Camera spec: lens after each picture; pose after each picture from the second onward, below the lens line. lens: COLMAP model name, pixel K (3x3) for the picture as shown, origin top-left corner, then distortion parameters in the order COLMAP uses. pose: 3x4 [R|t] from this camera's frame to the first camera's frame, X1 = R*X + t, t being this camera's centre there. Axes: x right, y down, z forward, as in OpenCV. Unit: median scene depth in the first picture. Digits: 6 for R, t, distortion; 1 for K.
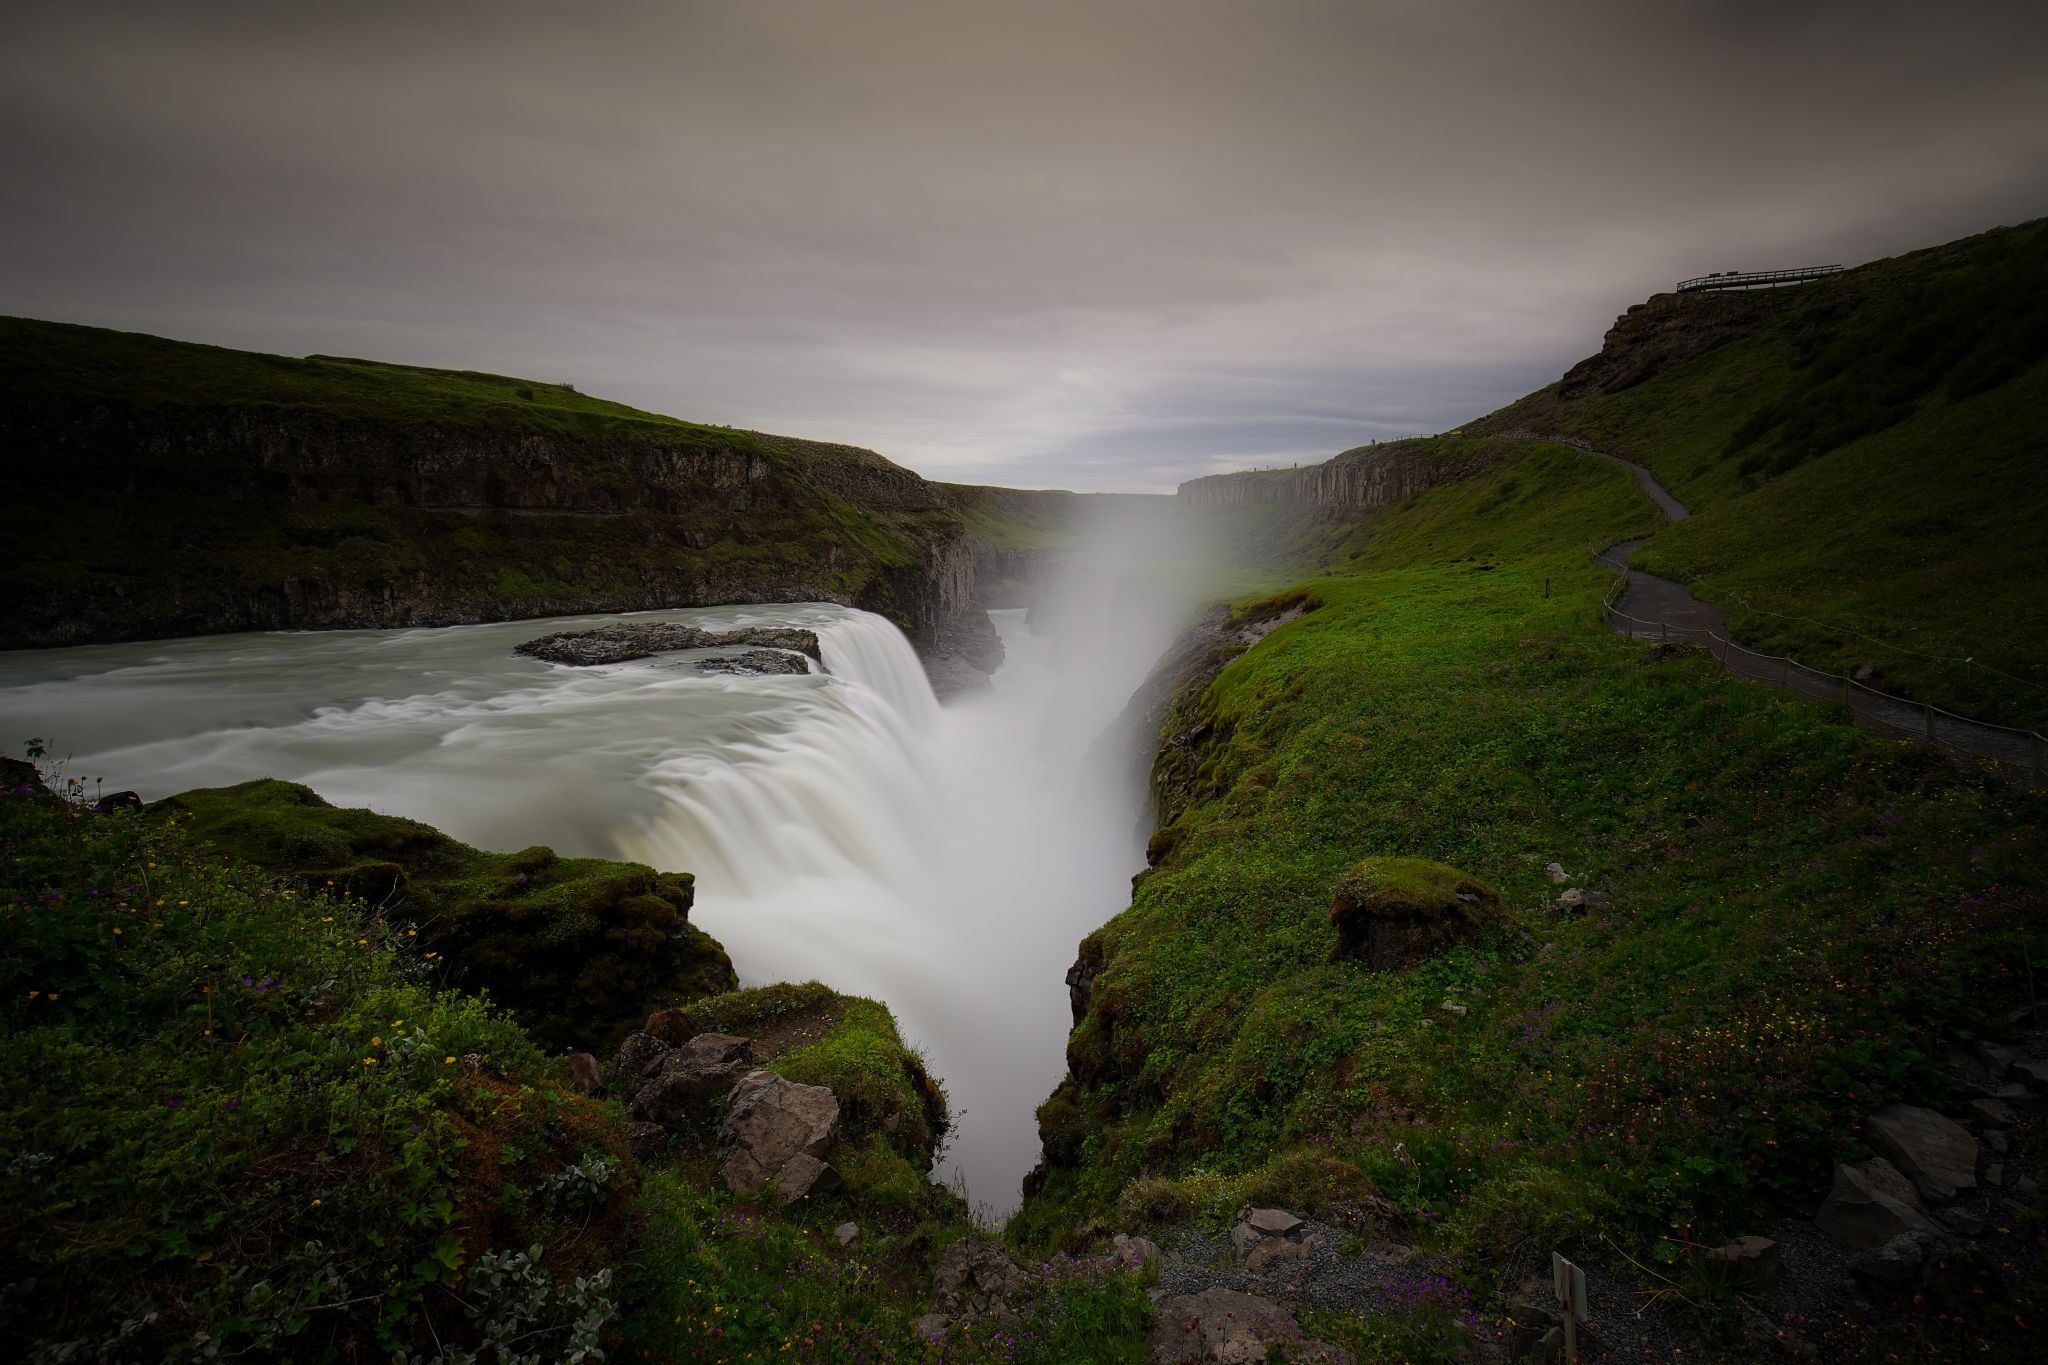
lens RADIAL K [[990.1, 0, 1024.0], [0, 990.1, 682.5], [0, 0, 1]] dist [0.001916, 0.000074]
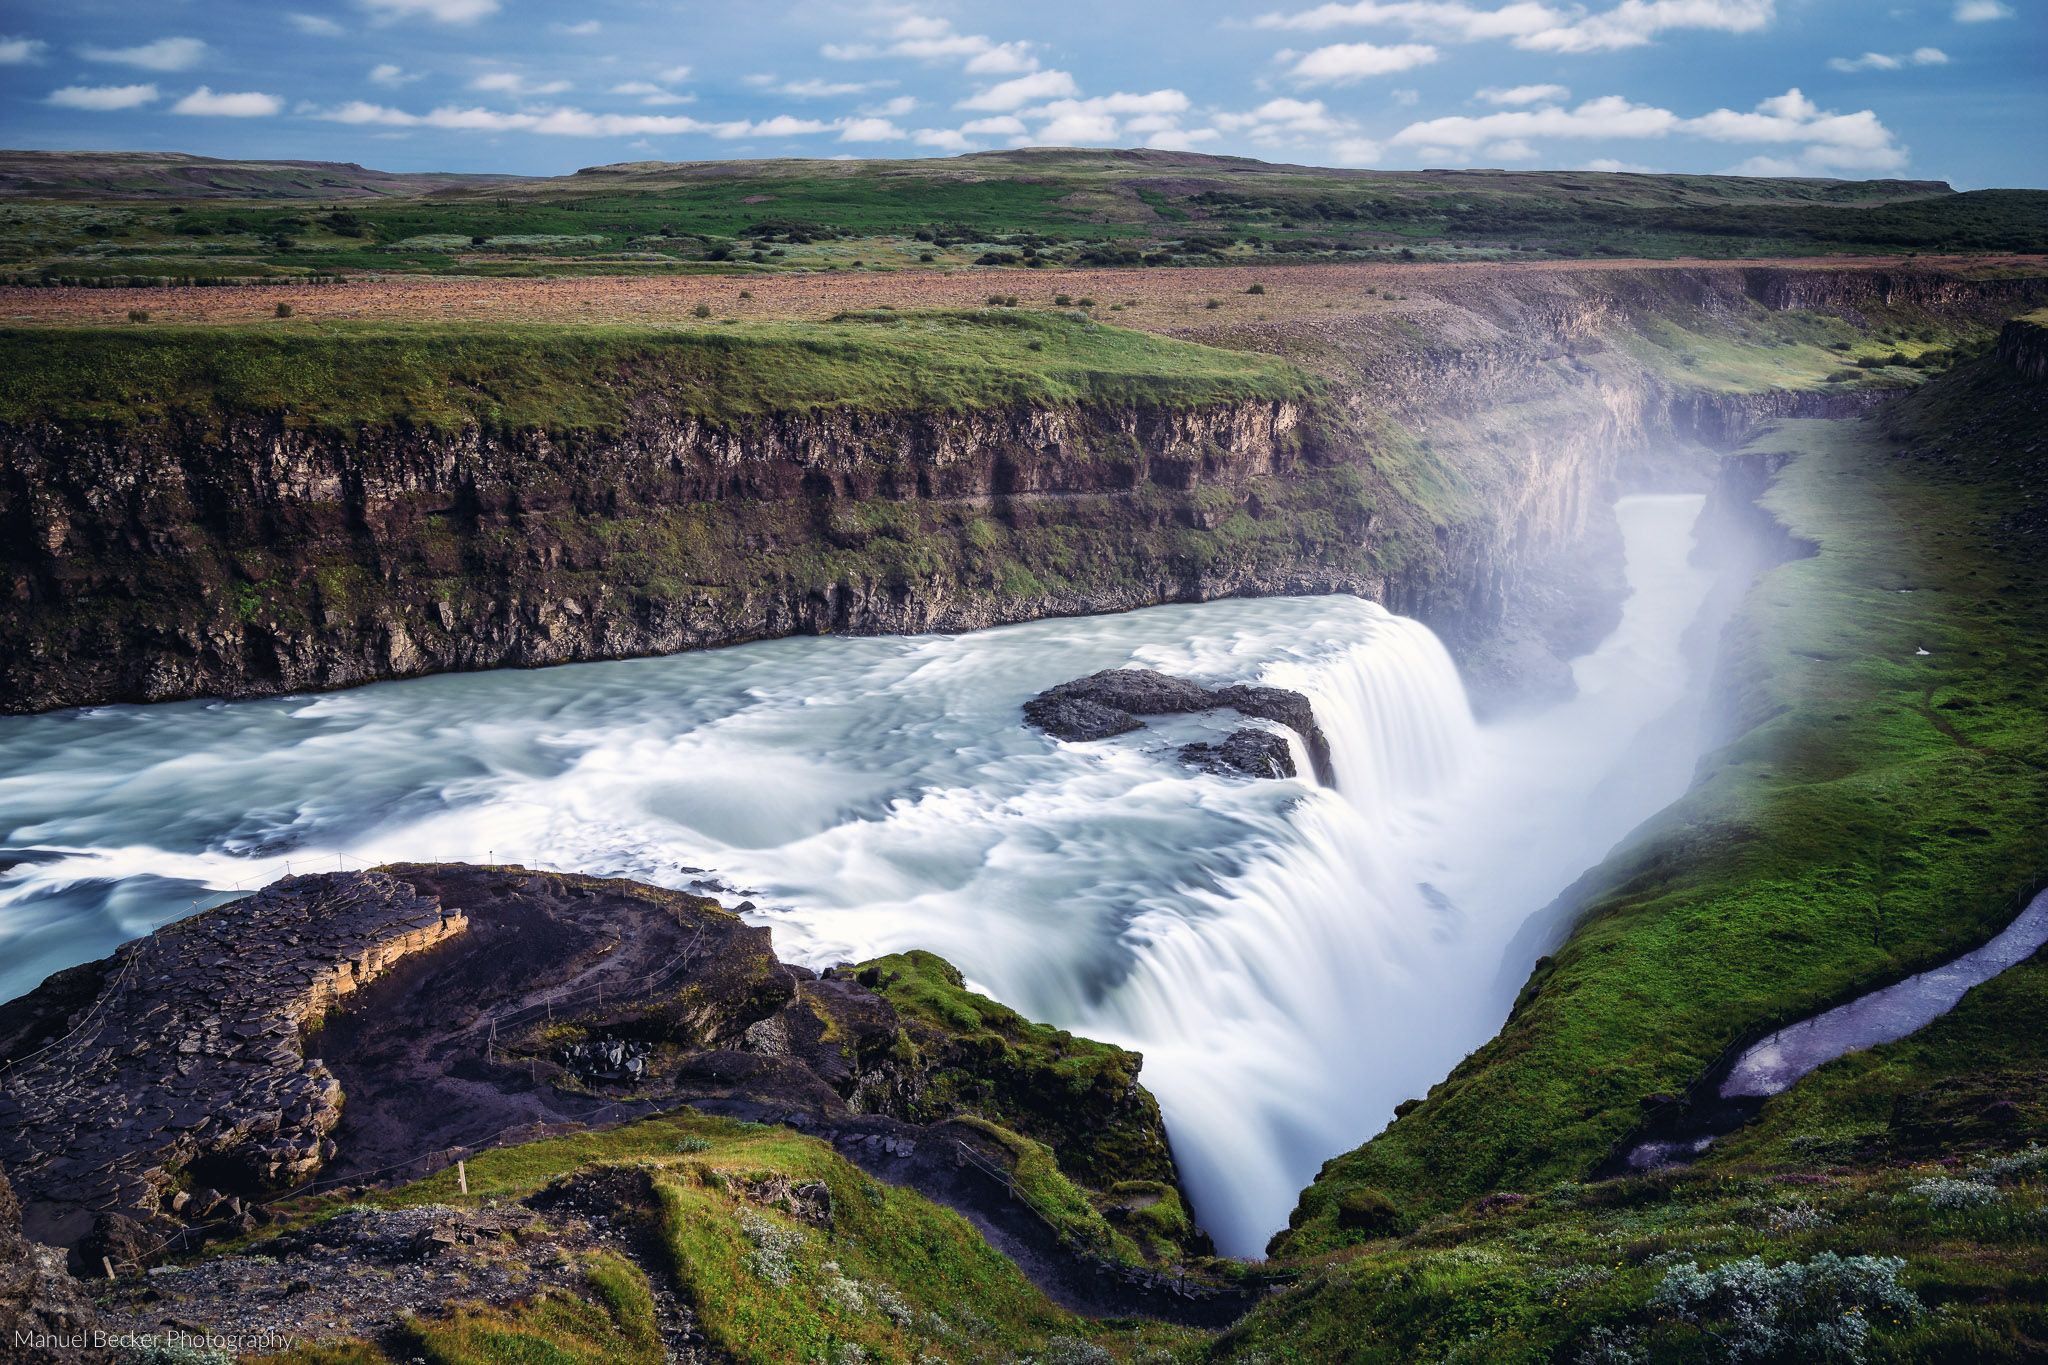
lens RADIAL K [[2144.4, 0, 1024.0], [0, 2144.4, 682.5], [0, 0, 1]] dist [0.008808, 0.013544]
pose [[0.907890, 0.148189, -0.392143, 0.325590], [-0.060646, 0.972024, 0.226916, -0.484299], [0.414799, -0.182233, 0.891478, -0.881636]]
